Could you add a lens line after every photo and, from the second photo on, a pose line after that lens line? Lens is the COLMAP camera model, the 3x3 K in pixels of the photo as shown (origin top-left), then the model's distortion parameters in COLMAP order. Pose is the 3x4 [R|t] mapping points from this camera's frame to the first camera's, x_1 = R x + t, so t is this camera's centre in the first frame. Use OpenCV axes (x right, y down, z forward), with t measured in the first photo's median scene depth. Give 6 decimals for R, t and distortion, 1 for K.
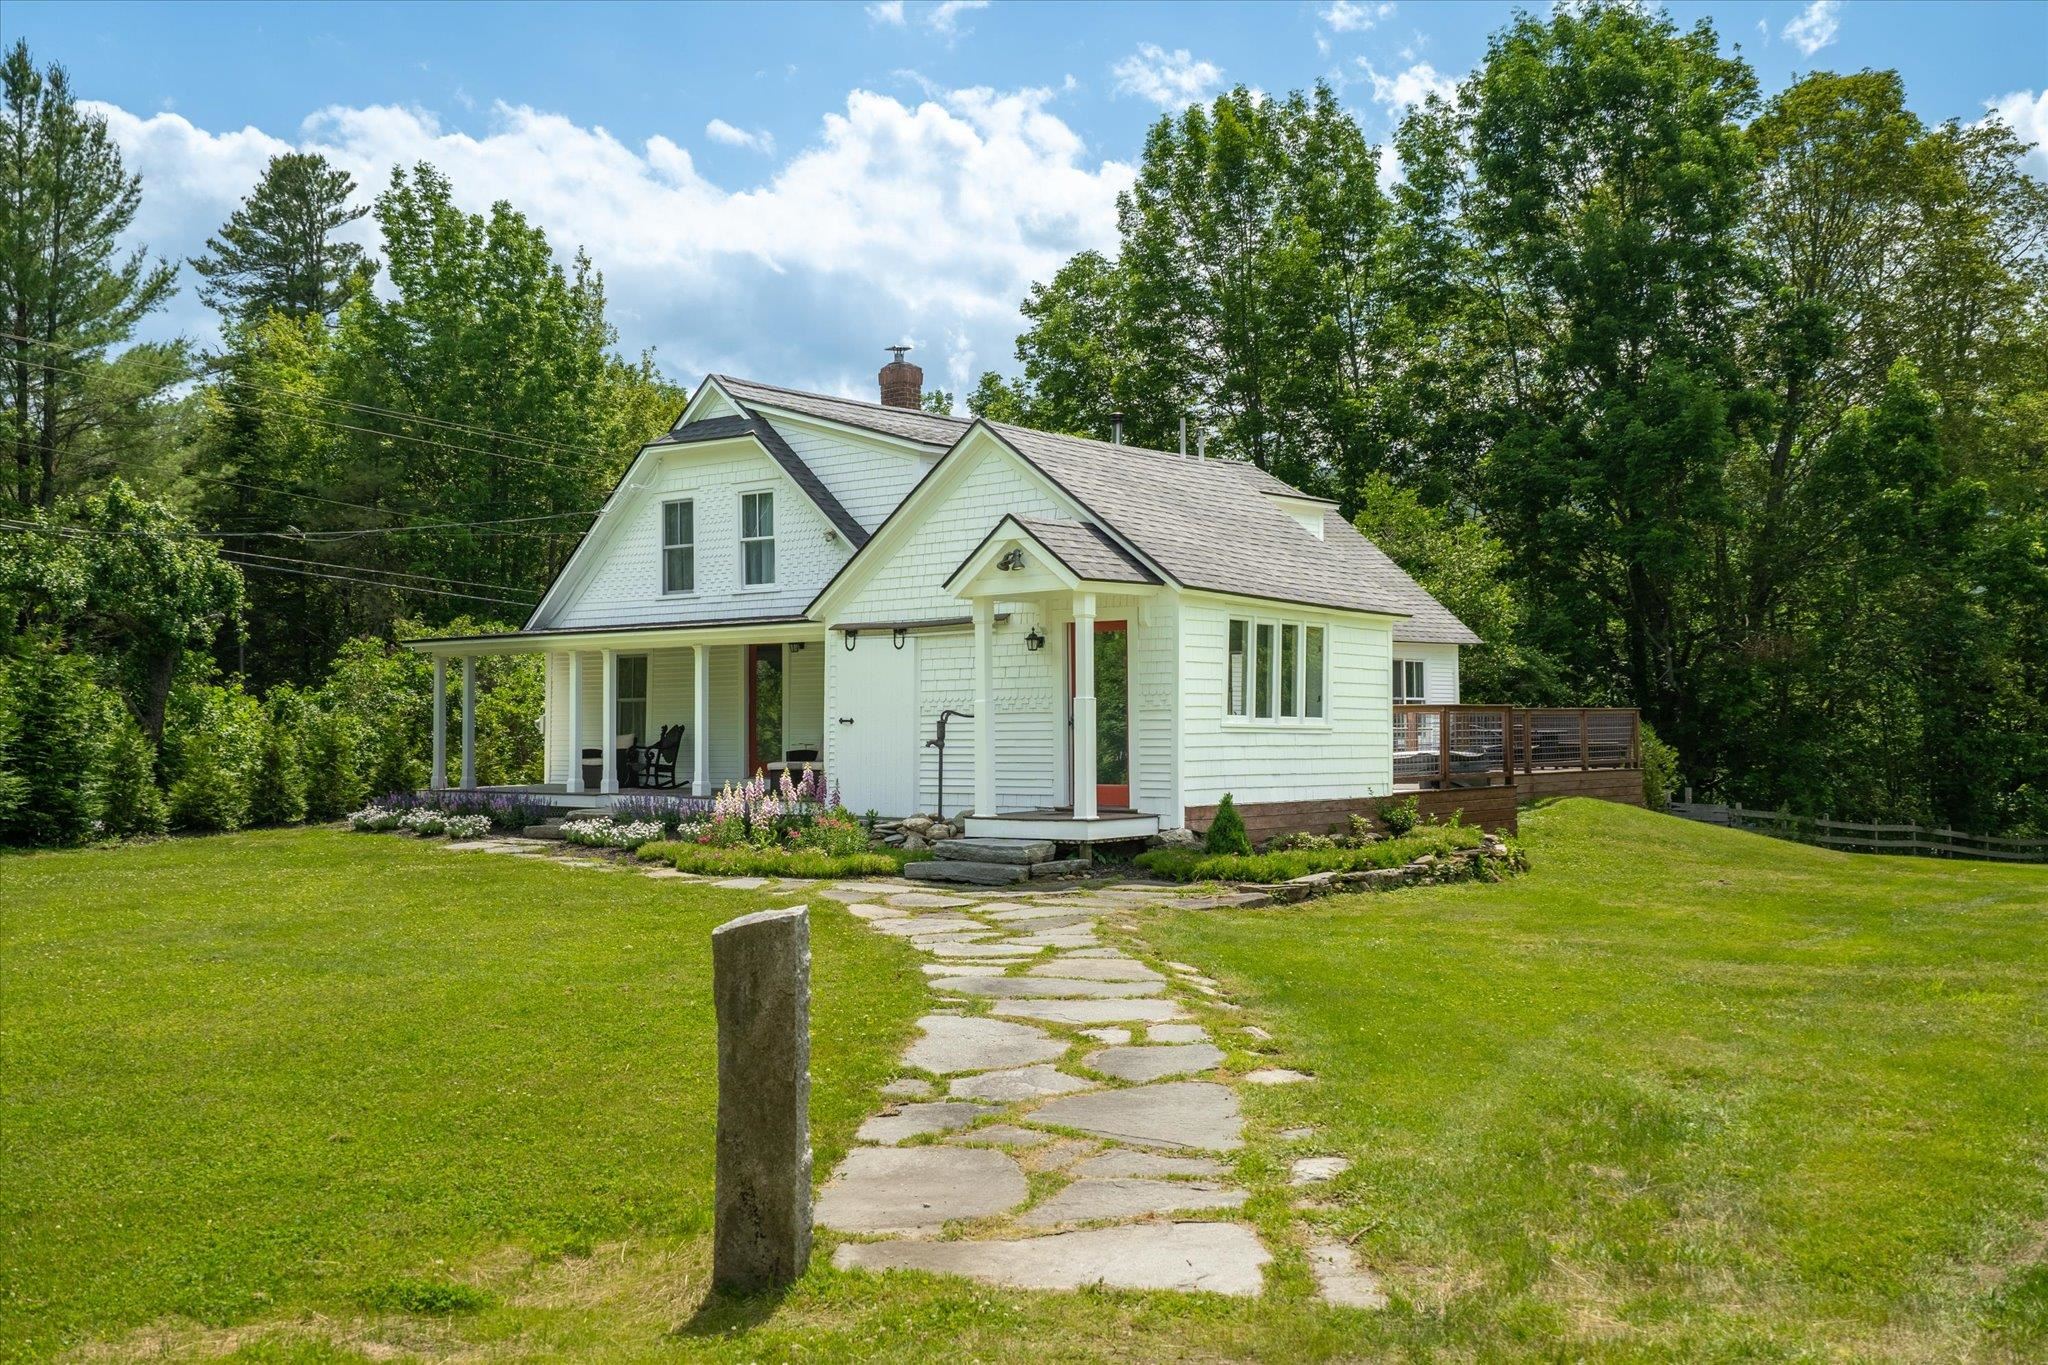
lens RADIAL K [[2055.0, 0, 1015.6], [0, 2055.0, 689.2], [0, 0, 1]] dist [0.027749, 0.000000]
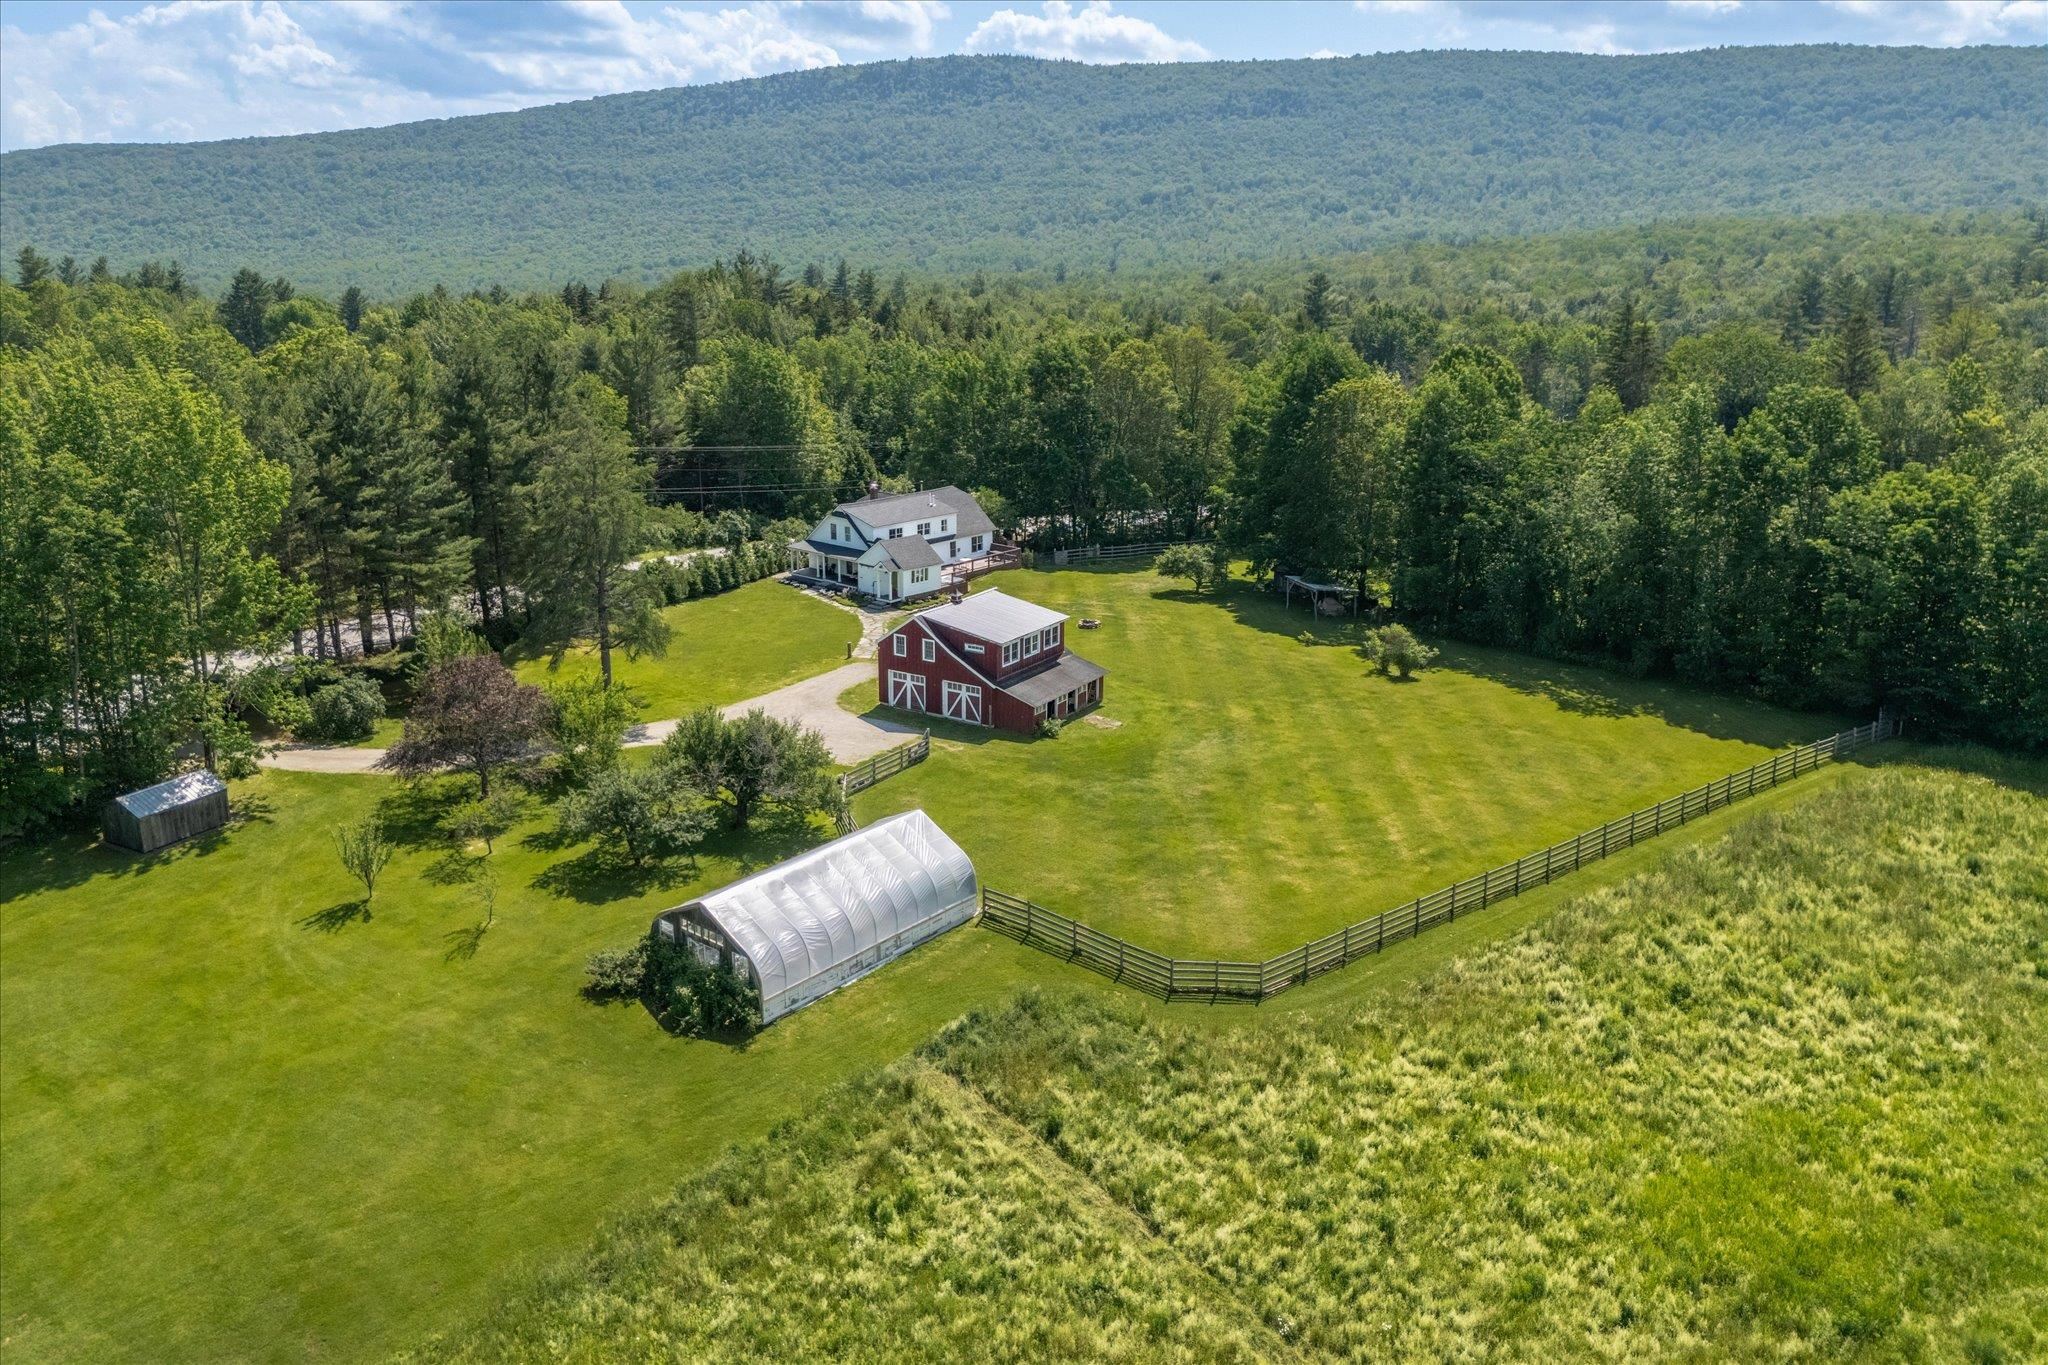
lens RADIAL K [[1524.2, 0, 1020.5], [0, 1524.2, 670.2], [0, 0, 1]] dist [0.048627, -0.011121]
pose [[0.999893, 0.002418, -0.014424, 0.539235], [0.001918, 0.956036, 0.293243, -1.215425], [0.014499, -0.293240, 0.955929, -4.074412]]
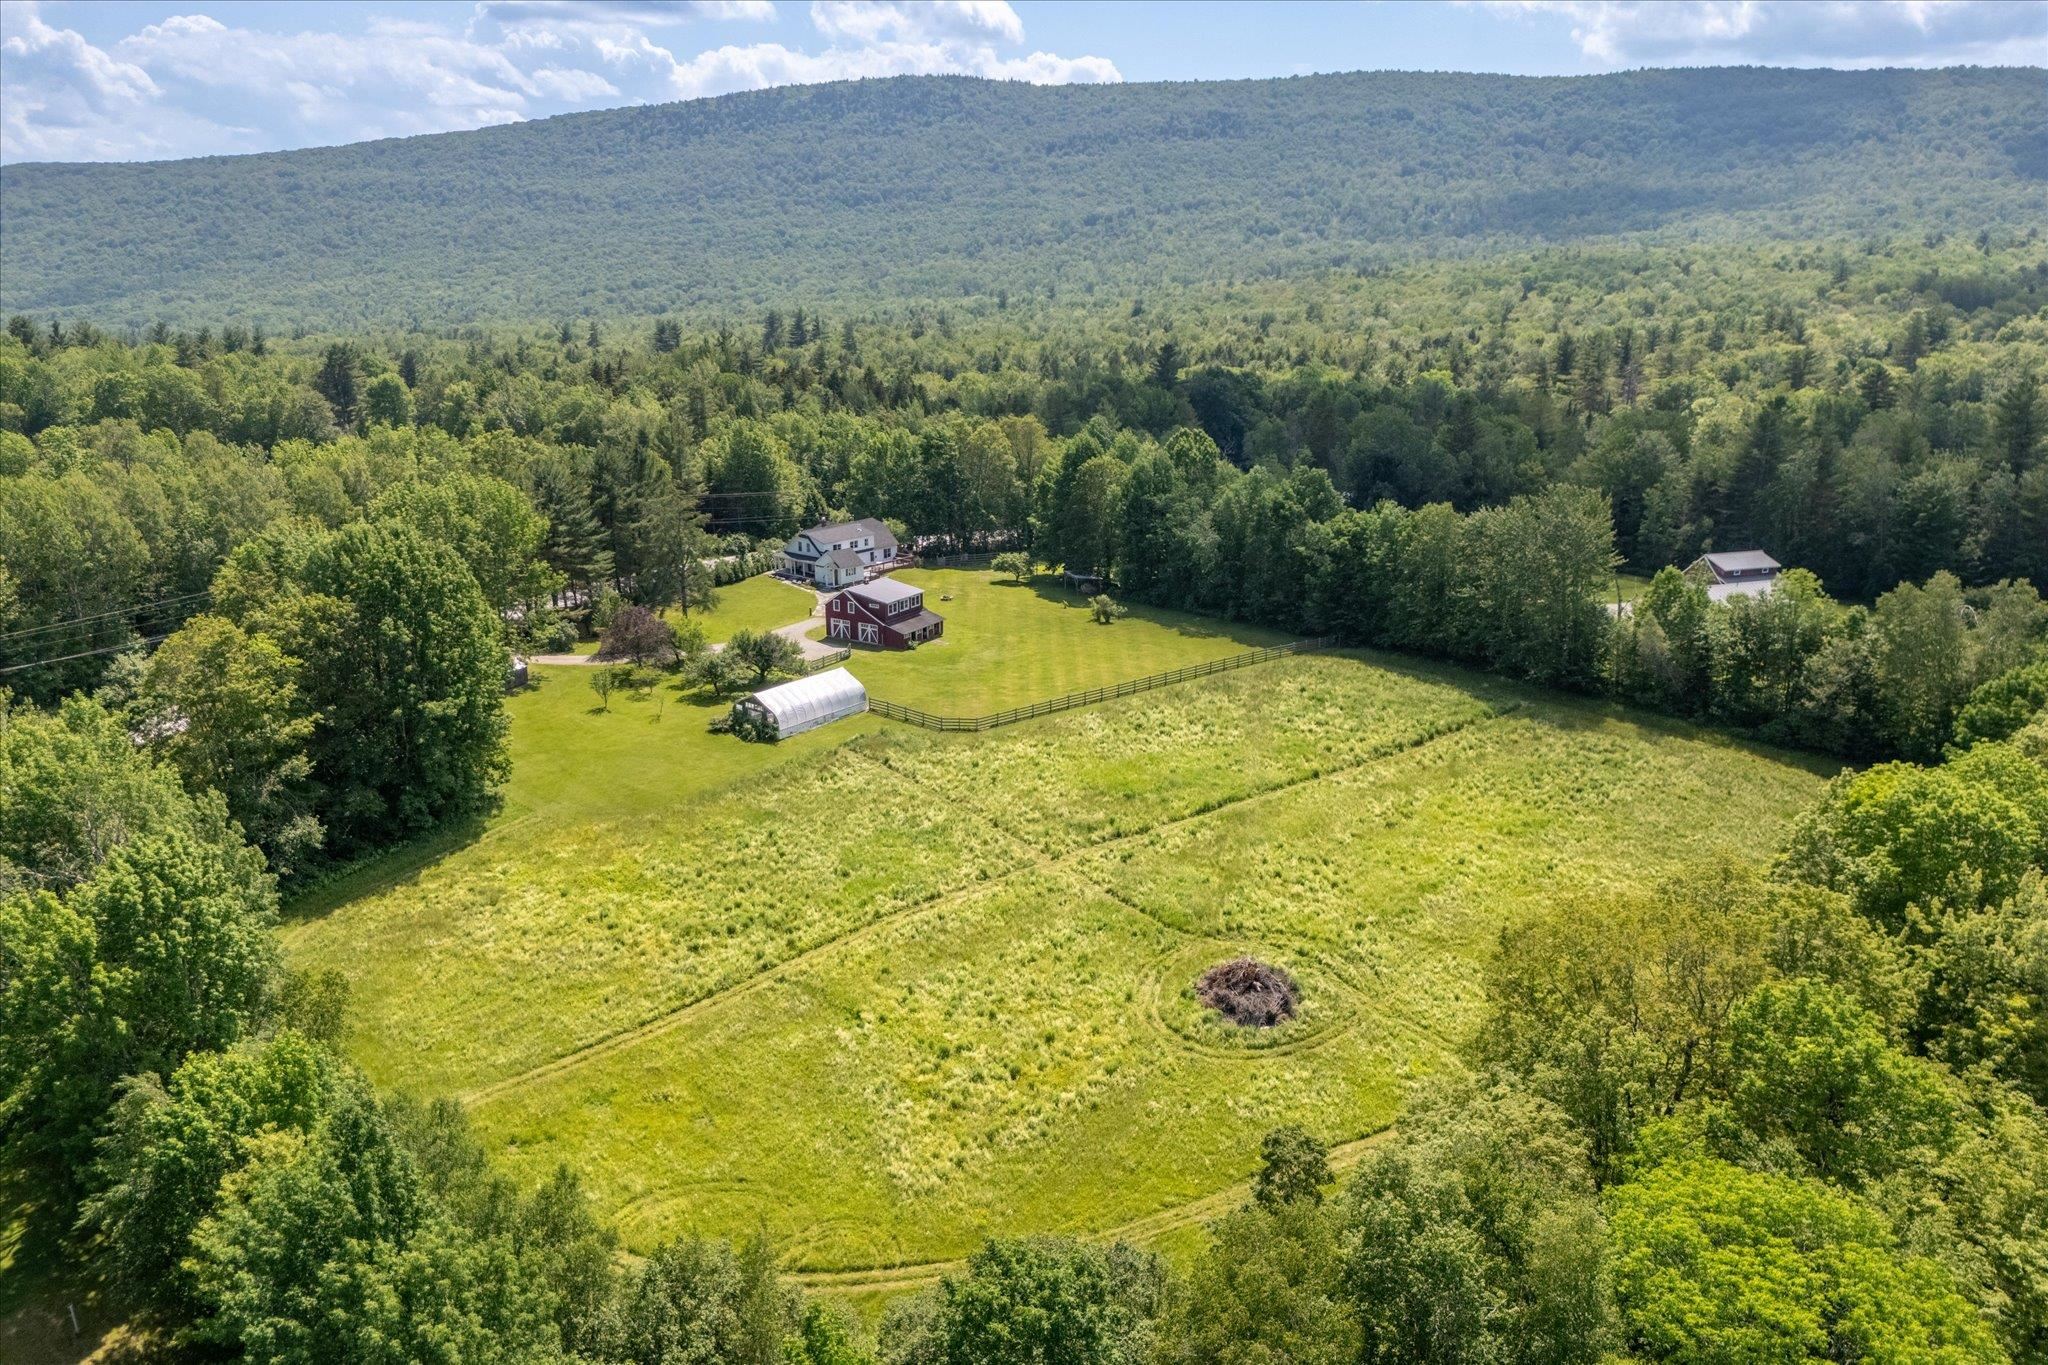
lens RADIAL K [[1551.2, 0, 1014.3], [0, 1551.2, 723.4], [0, 0, 1]] dist [0.058224, -0.007704]
pose [[0.999968, -0.006836, 0.004252, 1.035856], [0.005127, 0.947975, 0.318302, -2.057299], [-0.006207, -0.318270, 0.947980, -7.967060]]
